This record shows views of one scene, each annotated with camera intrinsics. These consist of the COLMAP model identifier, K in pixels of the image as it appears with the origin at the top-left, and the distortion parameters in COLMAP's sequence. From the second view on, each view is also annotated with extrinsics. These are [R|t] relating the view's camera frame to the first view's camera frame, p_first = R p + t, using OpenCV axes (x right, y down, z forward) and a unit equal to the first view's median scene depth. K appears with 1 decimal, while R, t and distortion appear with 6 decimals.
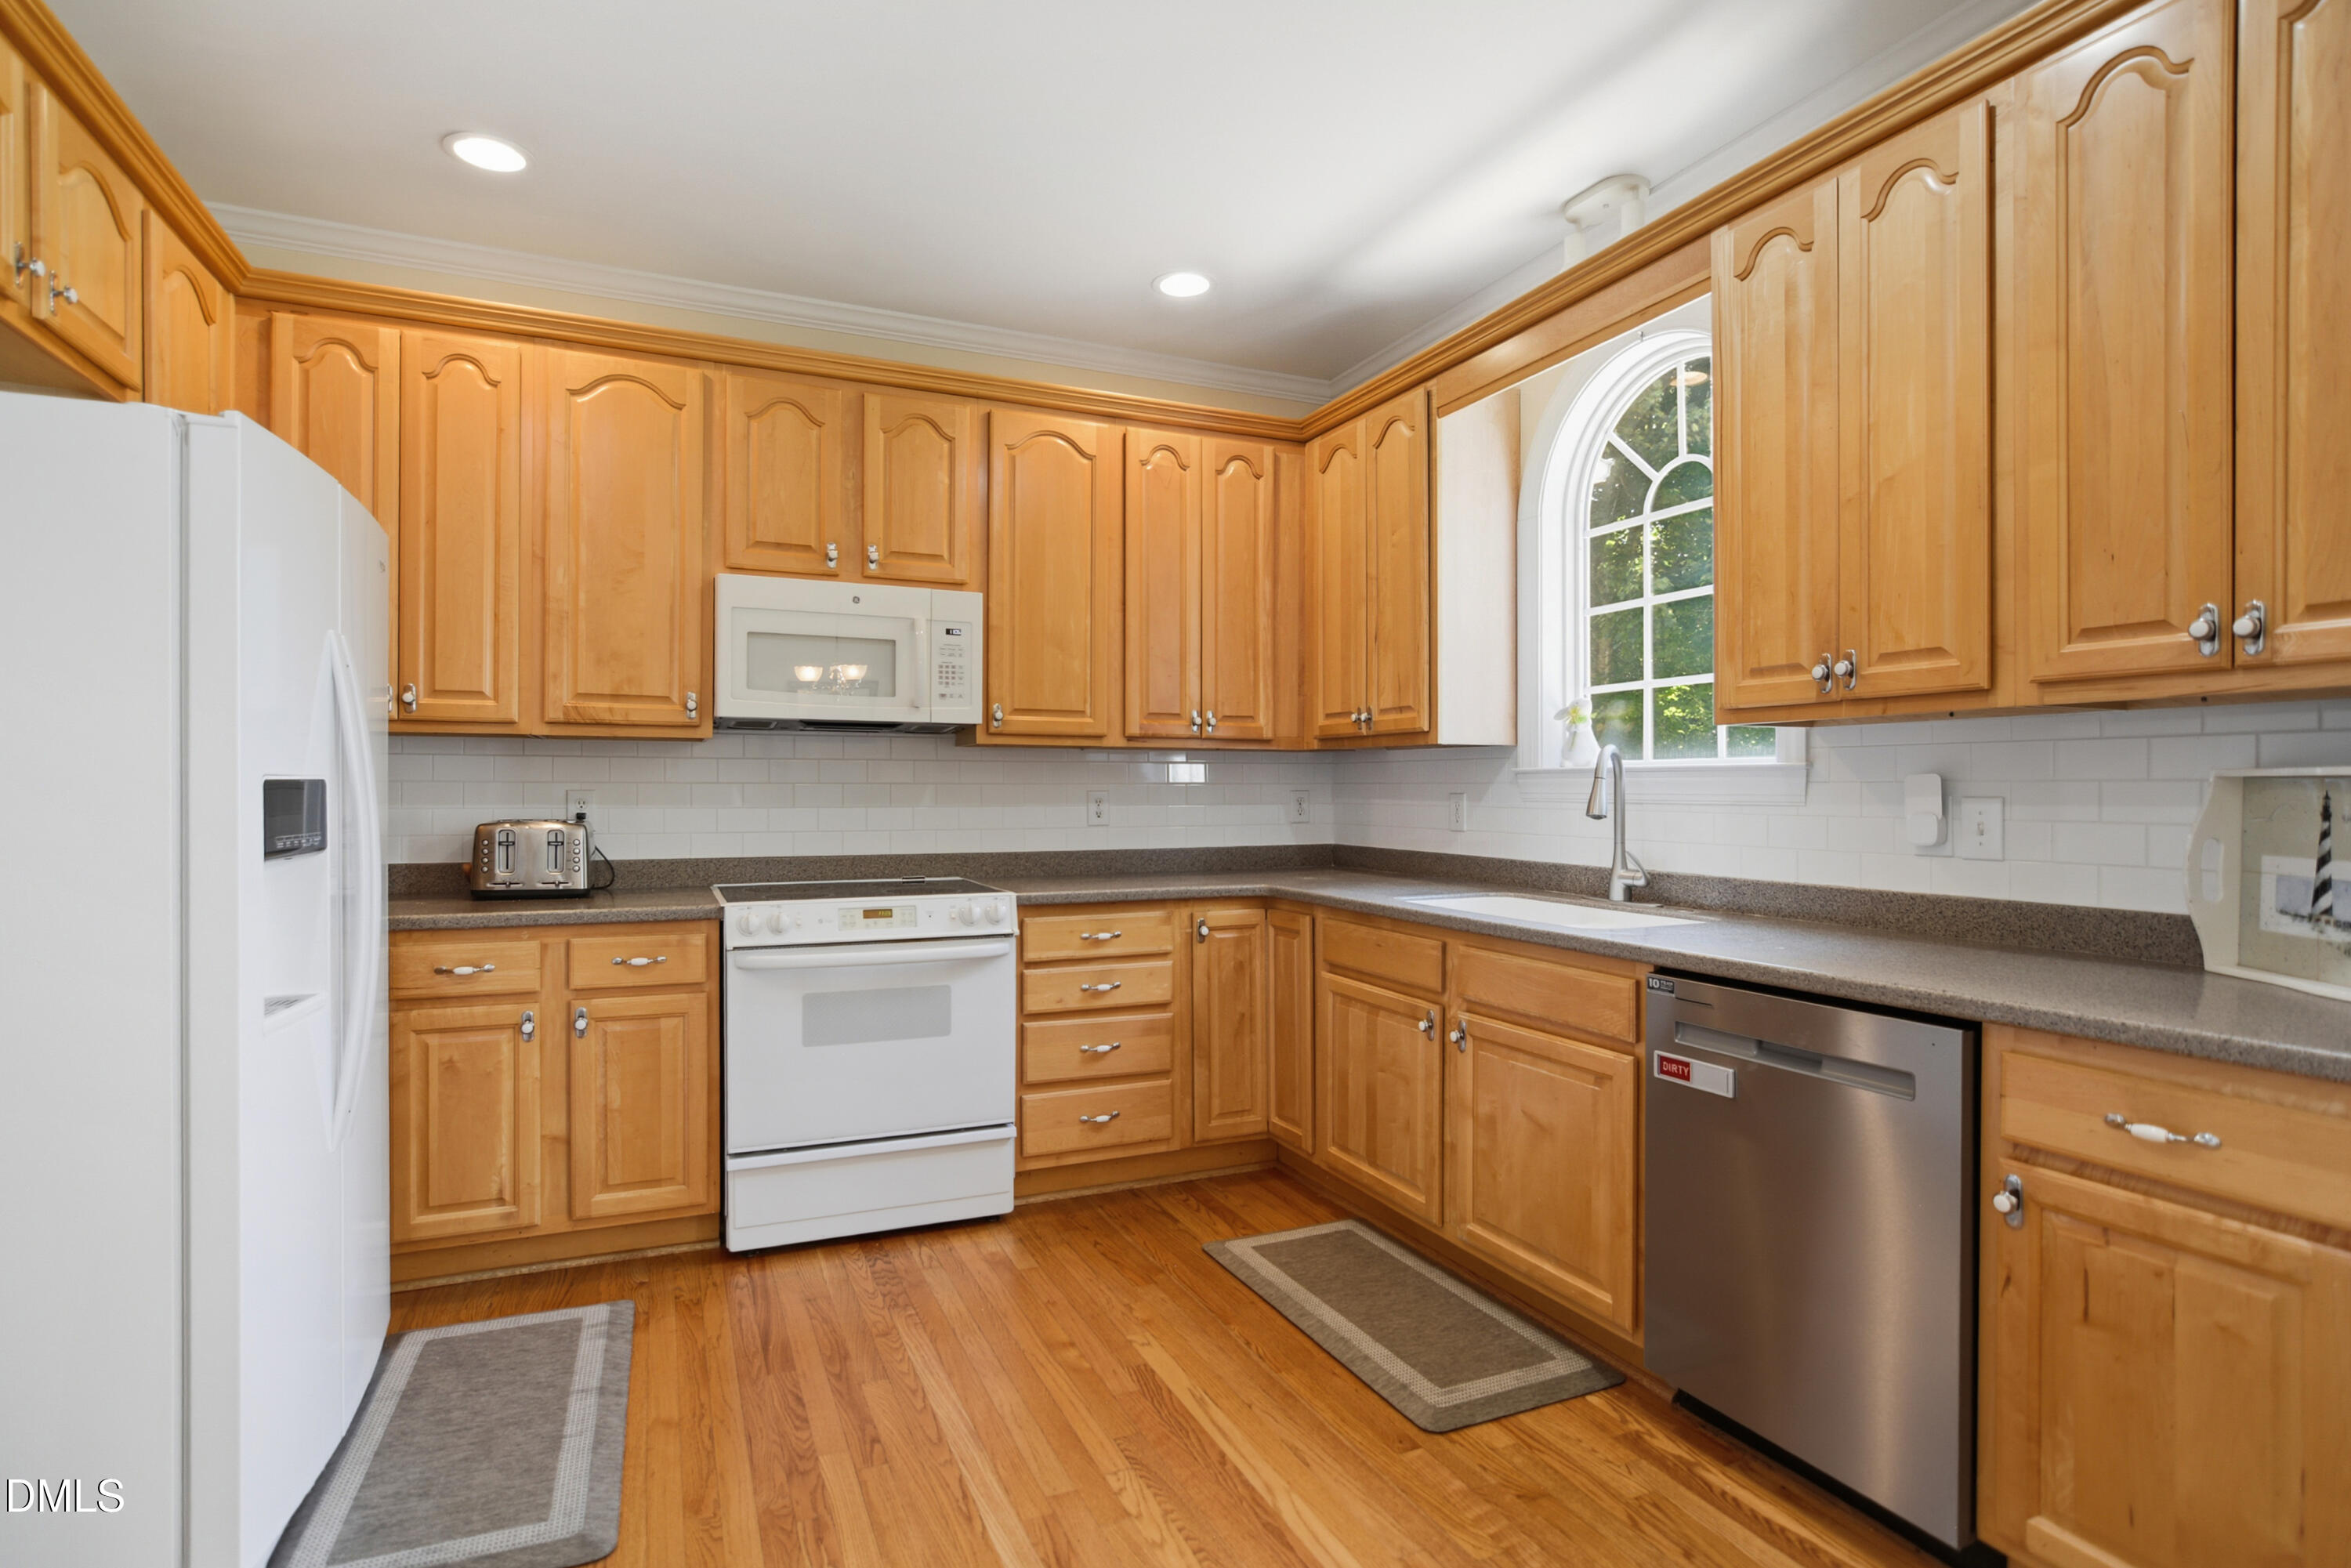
lens RADIAL K [[1181.2, 0, 1156.2], [0, 1181.2, 789.4], [0, 0, 1]] dist [-0.001712, 0.005352]
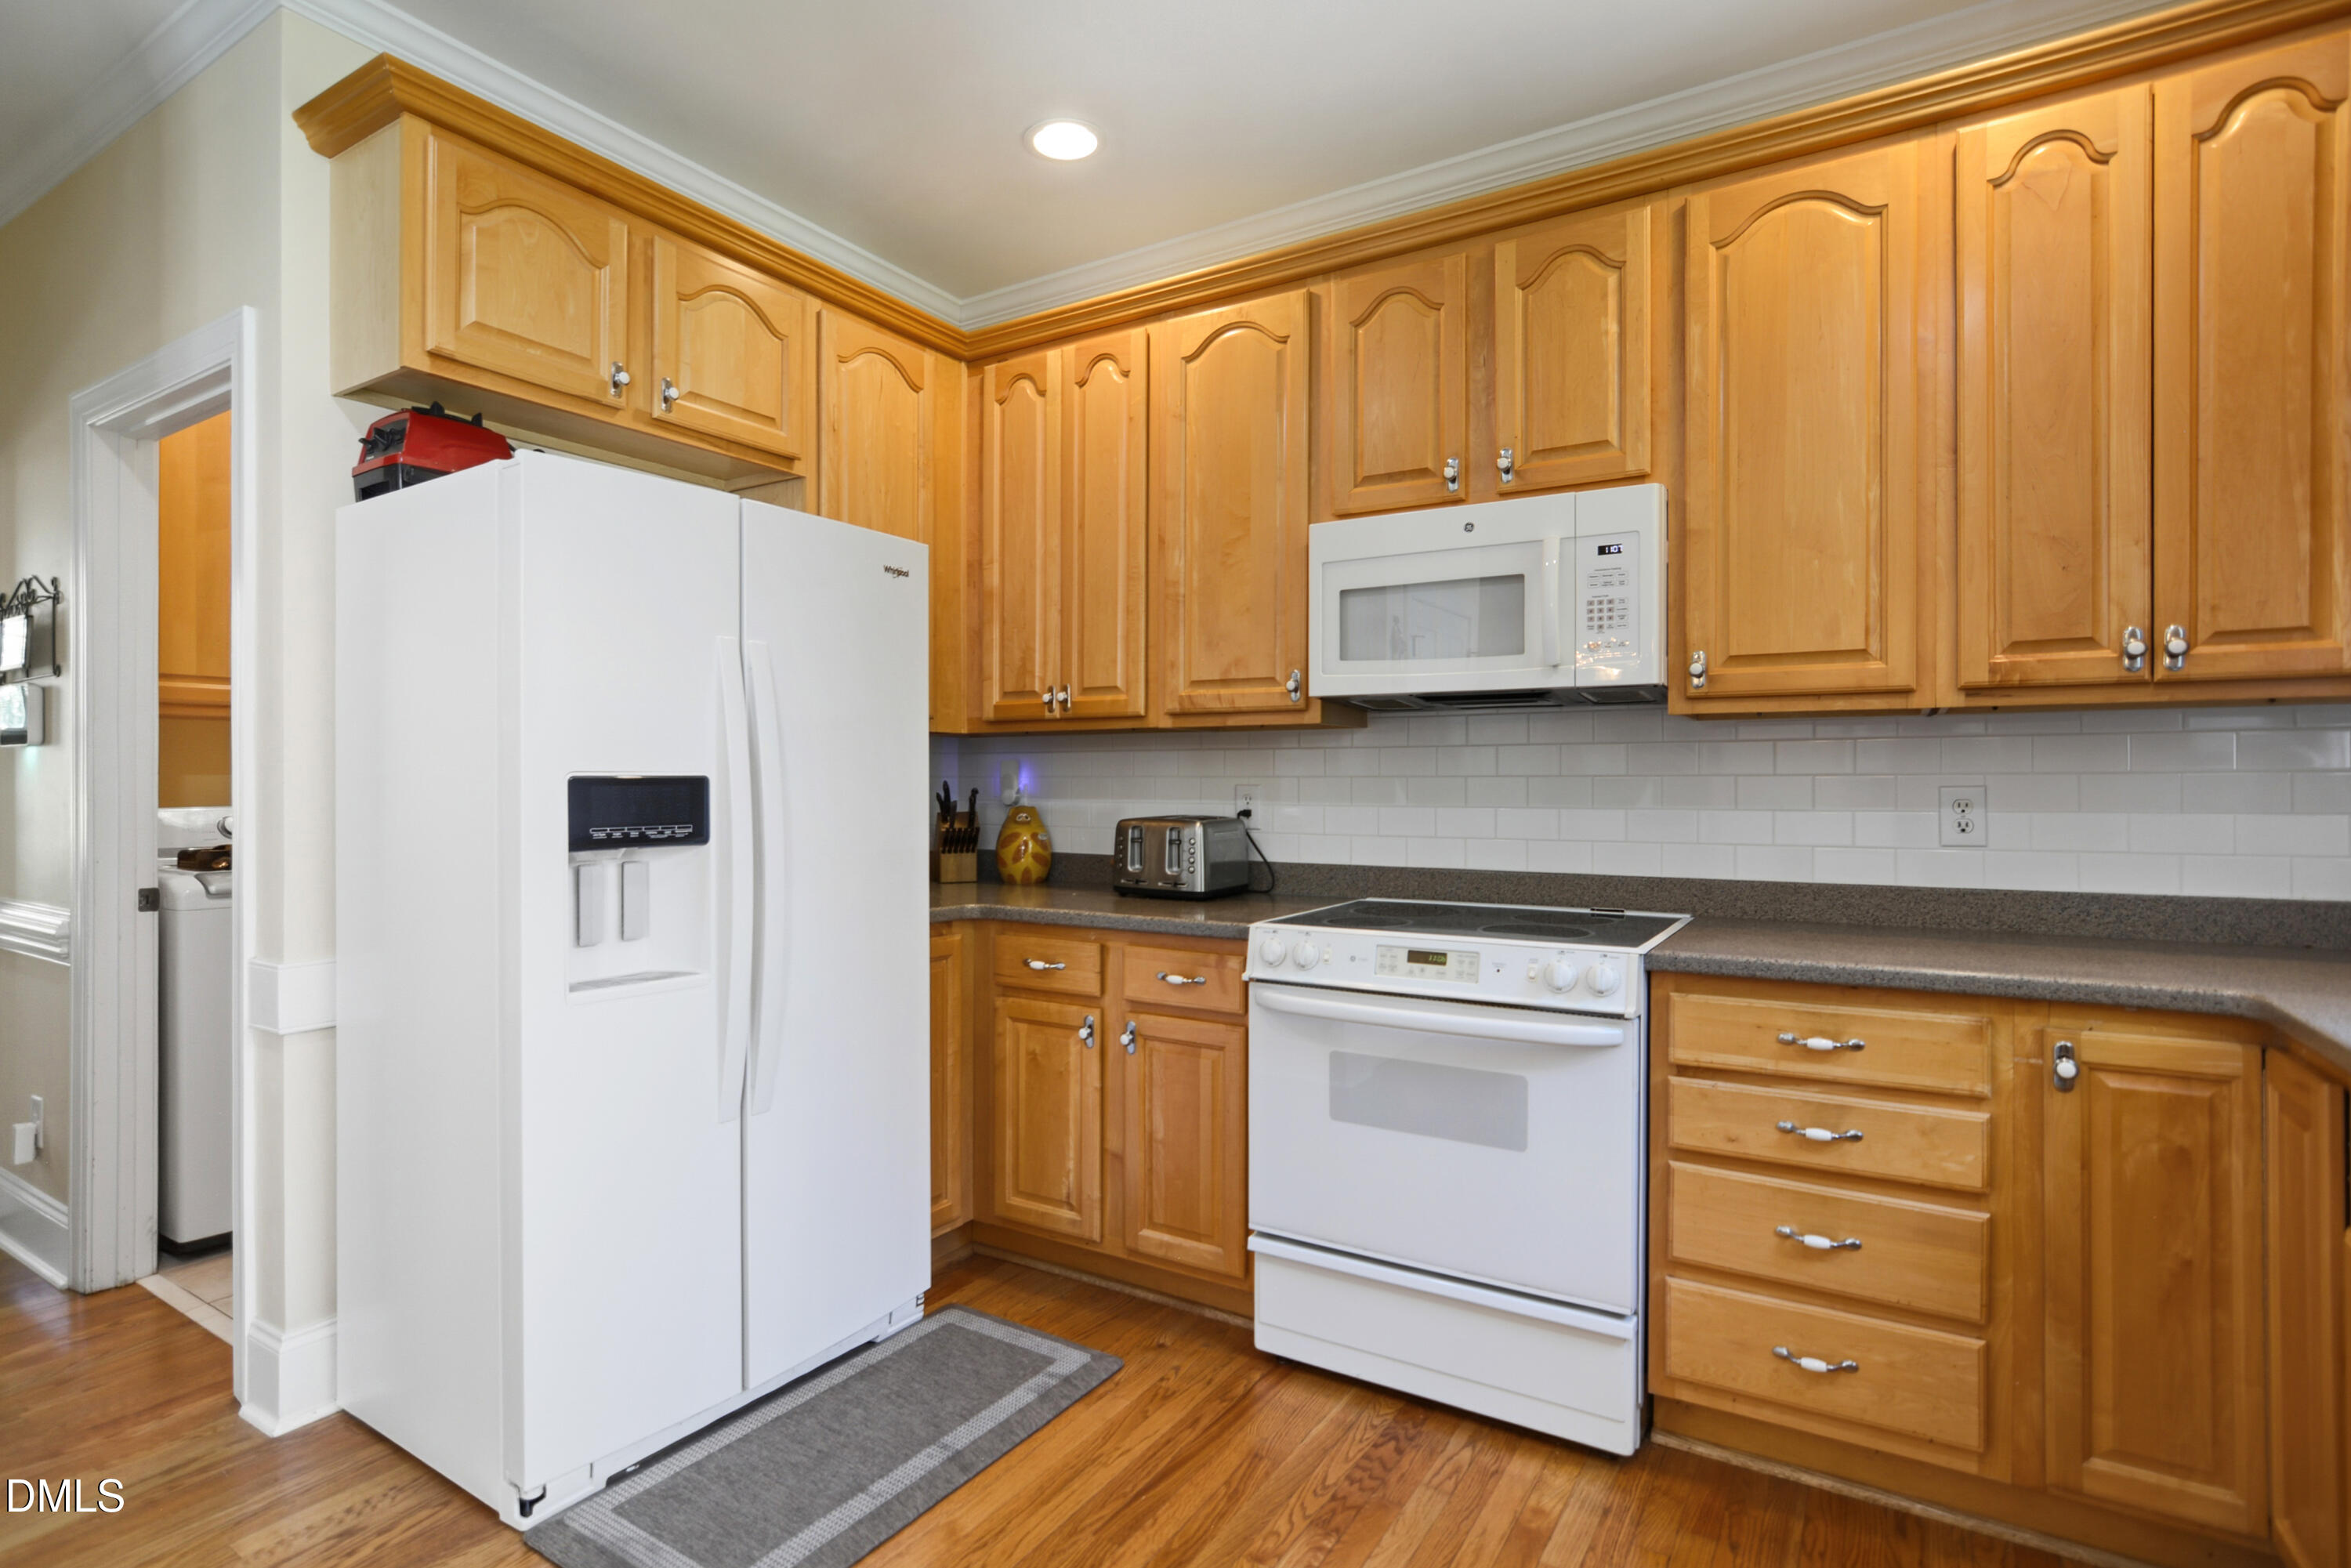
lens RADIAL K [[1181.2, 0, 1160.8], [0, 1181.2, 782.4], [0, 0, 1]] dist [-0.001712, 0.005352]
pose [[0.570257, -0.001064, -0.821466, 0.248899], [0.001432, 0.999999, -0.000301, -0.001435], [0.821465, -0.001004, 0.570257, 0.429986]]
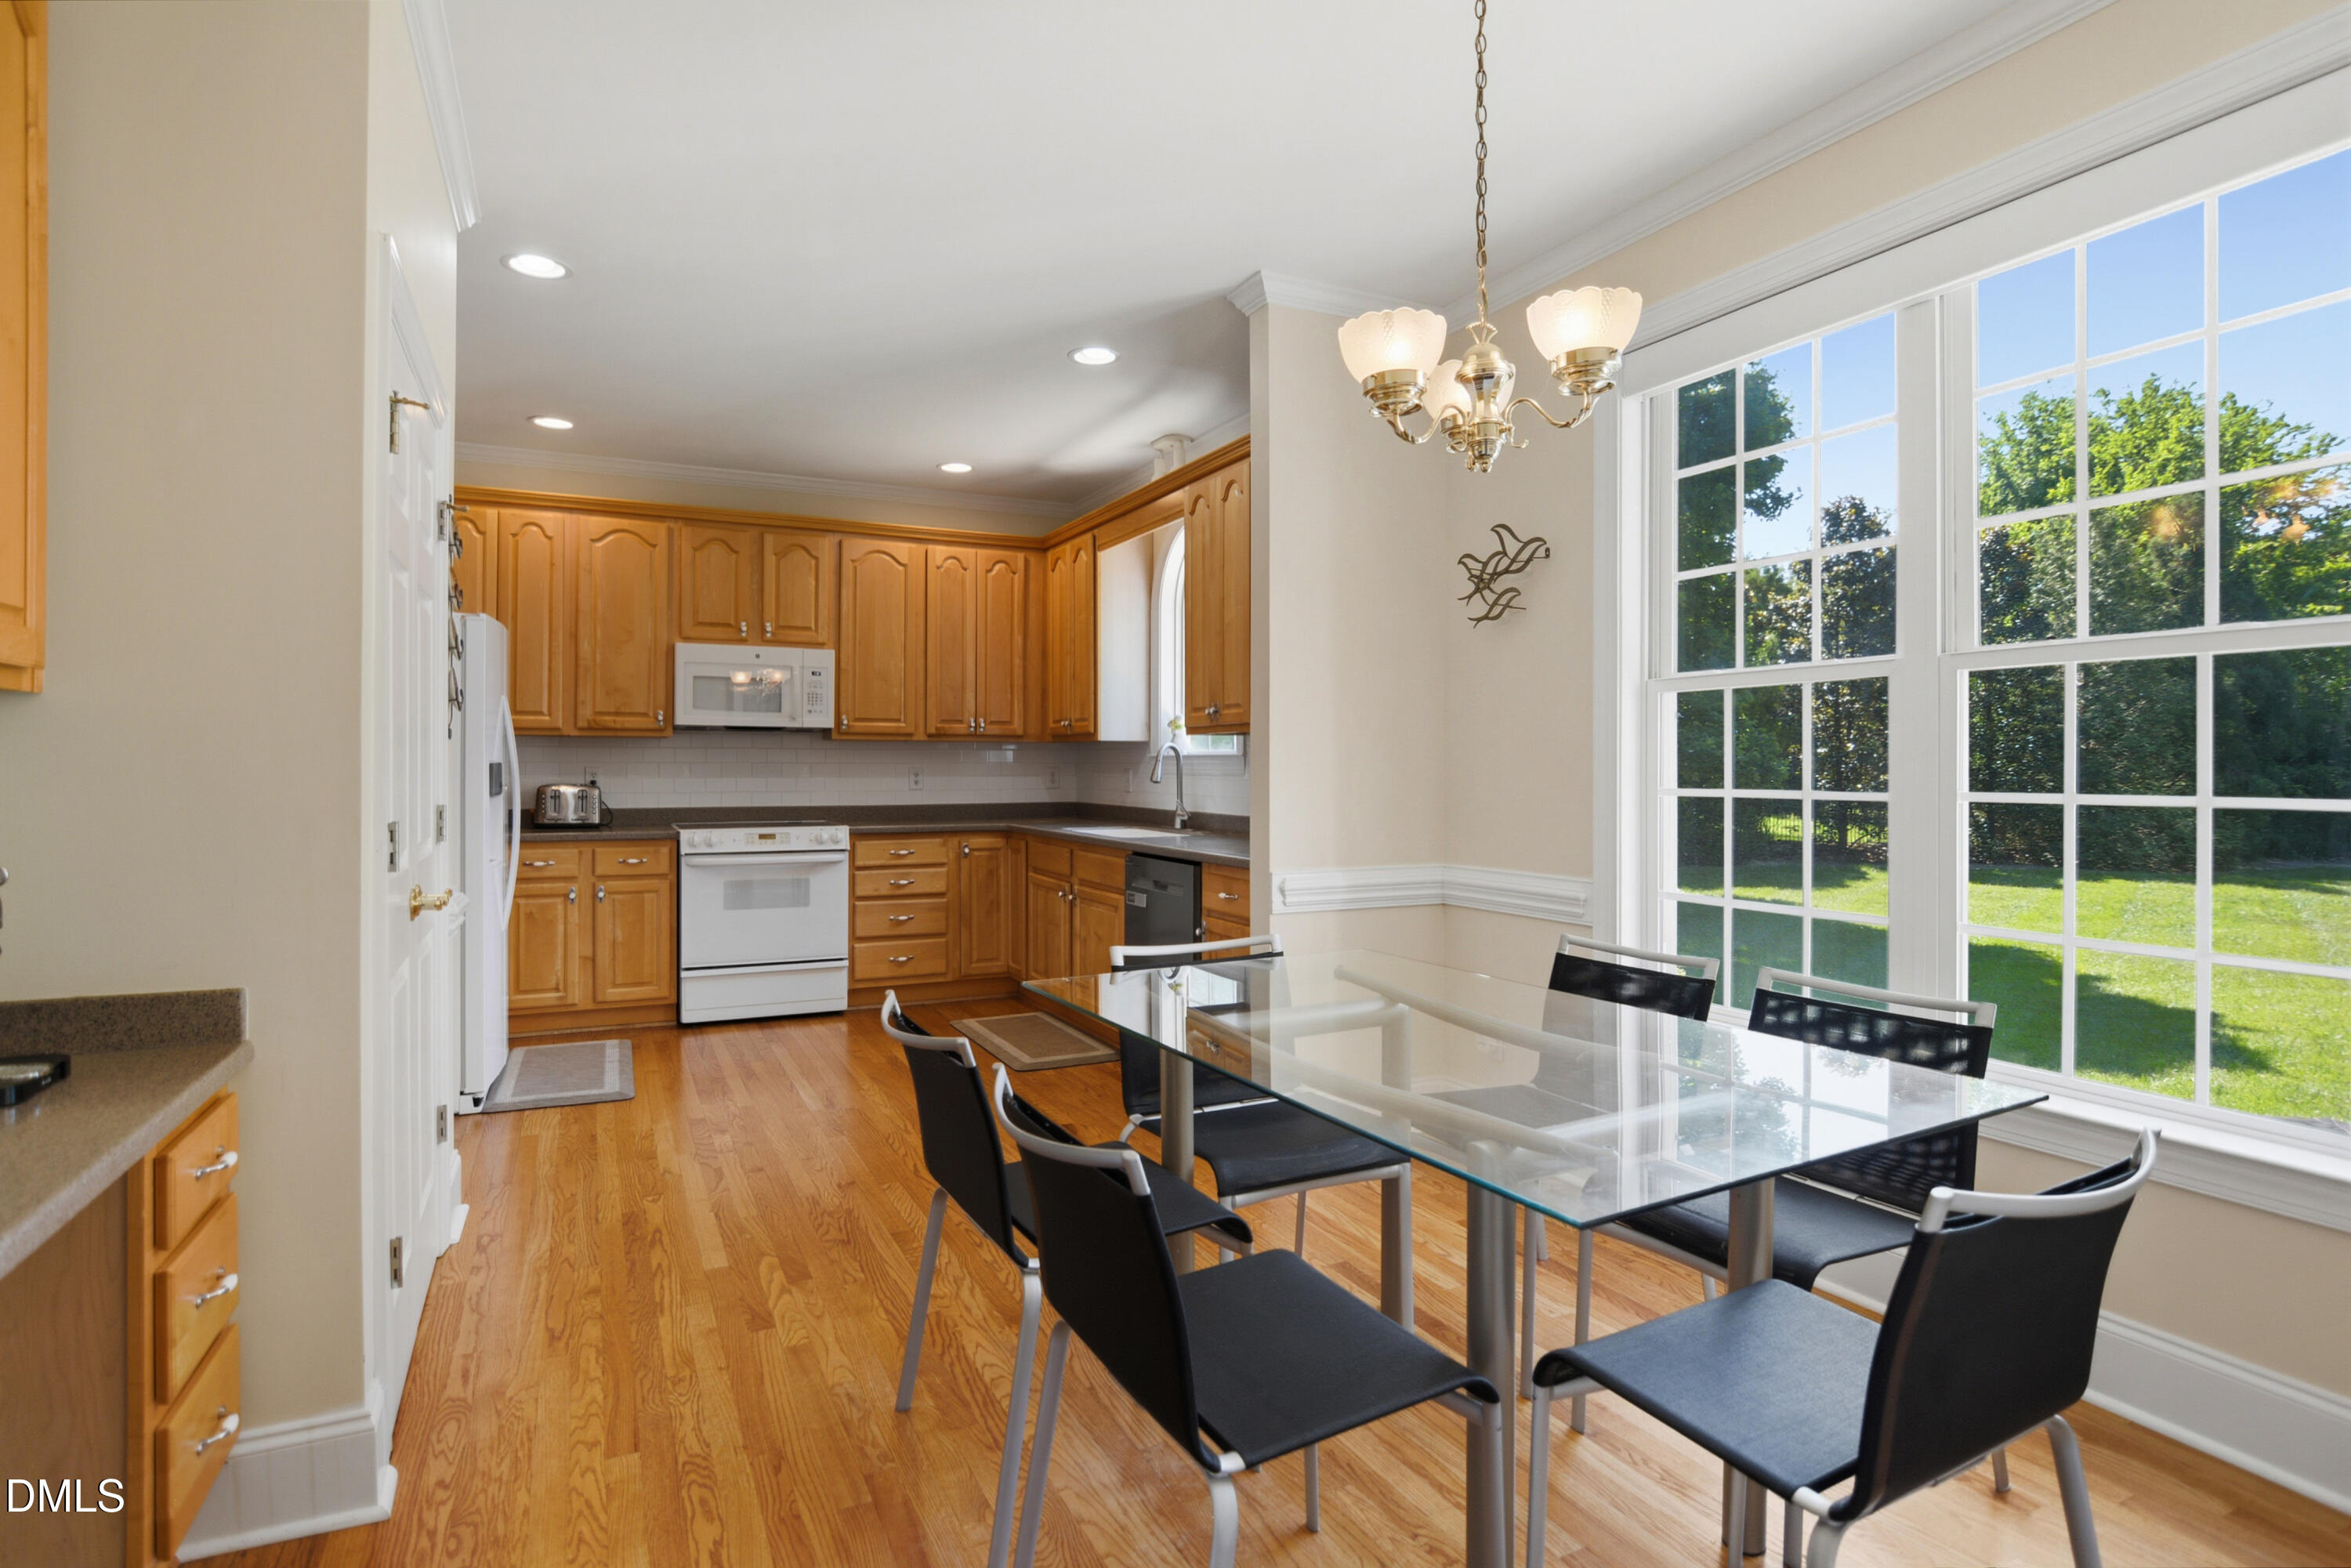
lens RADIAL K [[1200.2, 0, 1155.5], [0, 1200.2, 761.1], [0, 0, 1]] dist [-0.003363, 0.000042]
pose [[0.999413, 0.001053, 0.034252, 0.268951], [-0.000905, 0.999990, -0.004343, -0.001097], [-0.034256, 0.004309, 0.999404, -0.774111]]
